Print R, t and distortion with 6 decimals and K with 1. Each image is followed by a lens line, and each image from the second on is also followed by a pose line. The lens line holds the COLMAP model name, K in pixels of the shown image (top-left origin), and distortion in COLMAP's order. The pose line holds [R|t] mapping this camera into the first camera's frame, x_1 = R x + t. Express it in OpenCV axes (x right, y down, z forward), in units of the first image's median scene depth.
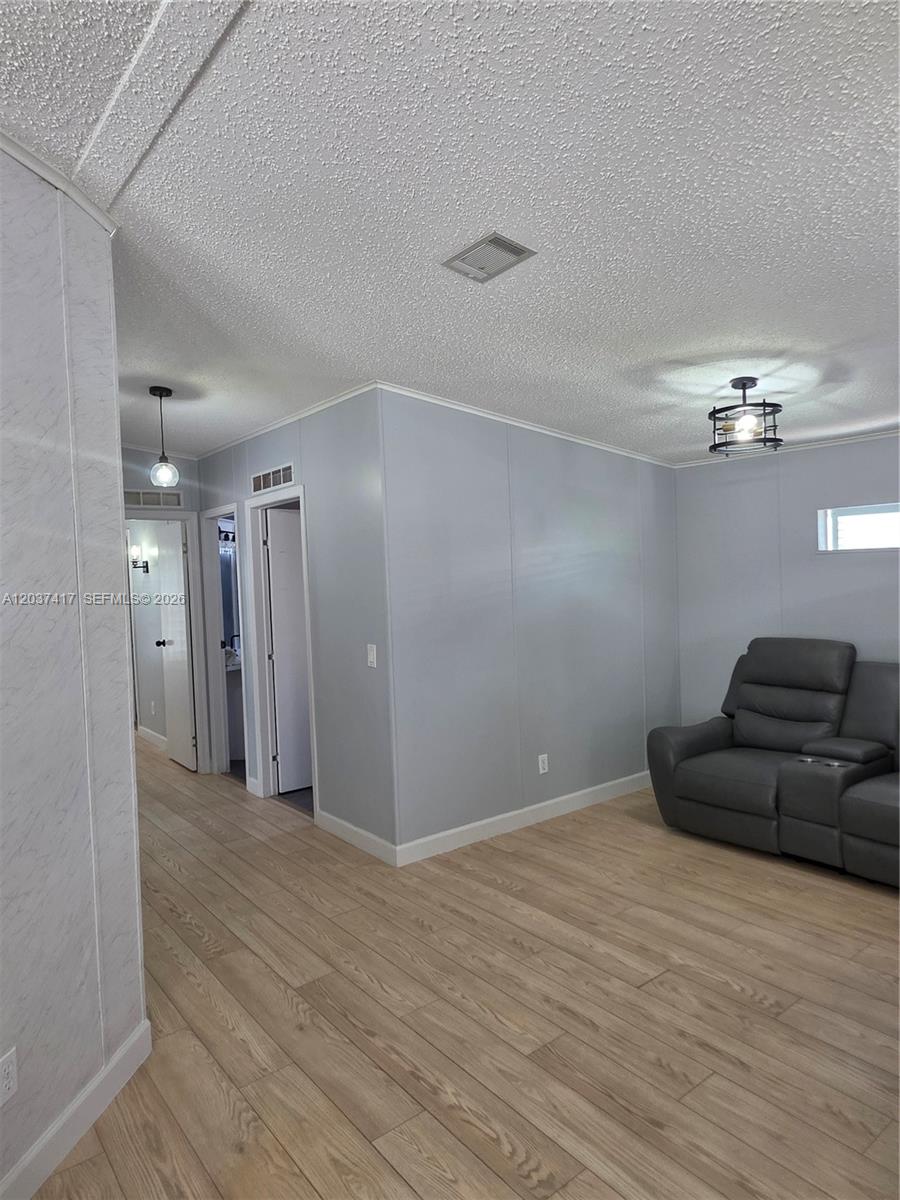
lens RADIAL K [[748.5, 0, 445.6], [0, 748.5, 593.5], [0, 0, 1]] dist [-0.001757, -0.000832]
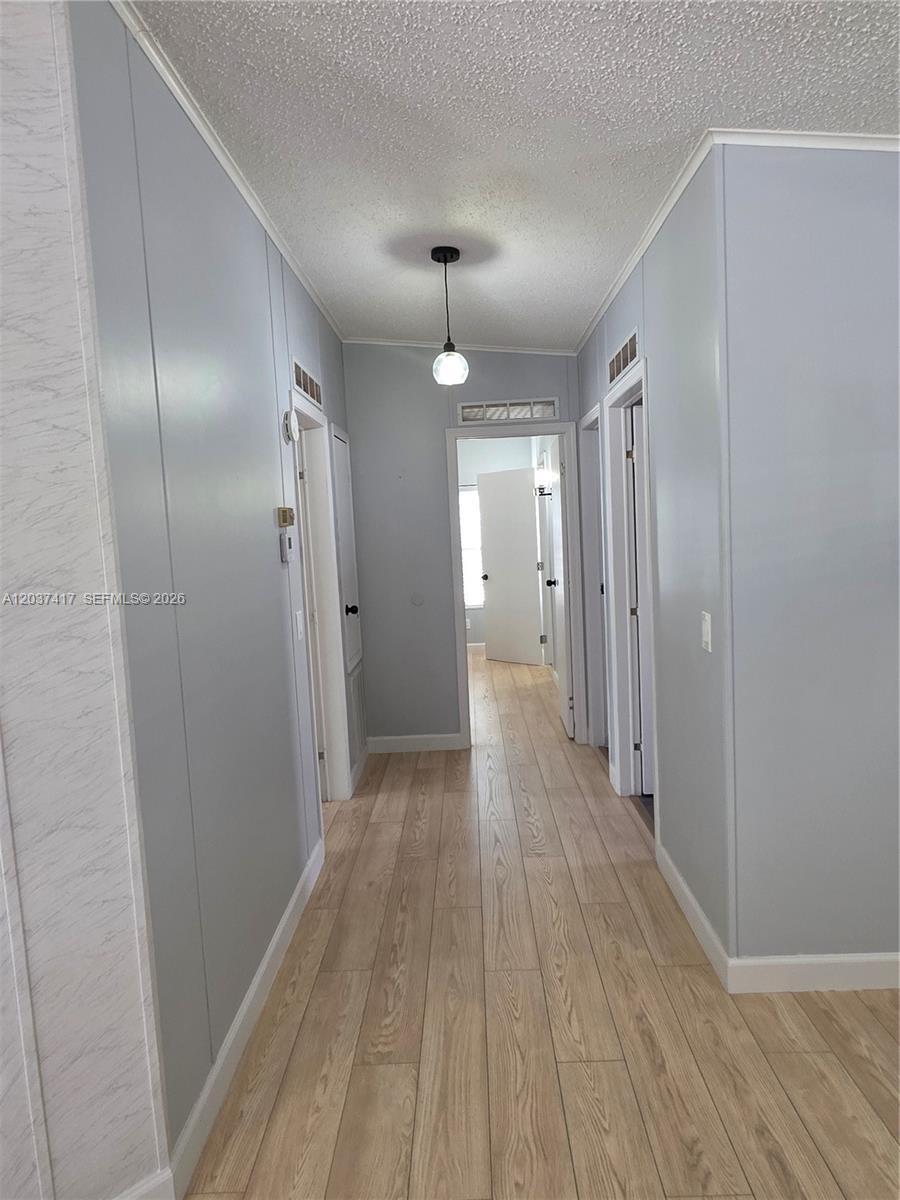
lens RADIAL K [[748.5, 0, 445.6], [0, 748.5, 593.5], [0, 0, 1]] dist [-0.001757, -0.000832]
pose [[0.769237, 0.053347, -0.636733, 0.115239], [0.007640, 0.995669, 0.092650, -0.002668], [0.638918, -0.076134, 0.765498, 0.409530]]
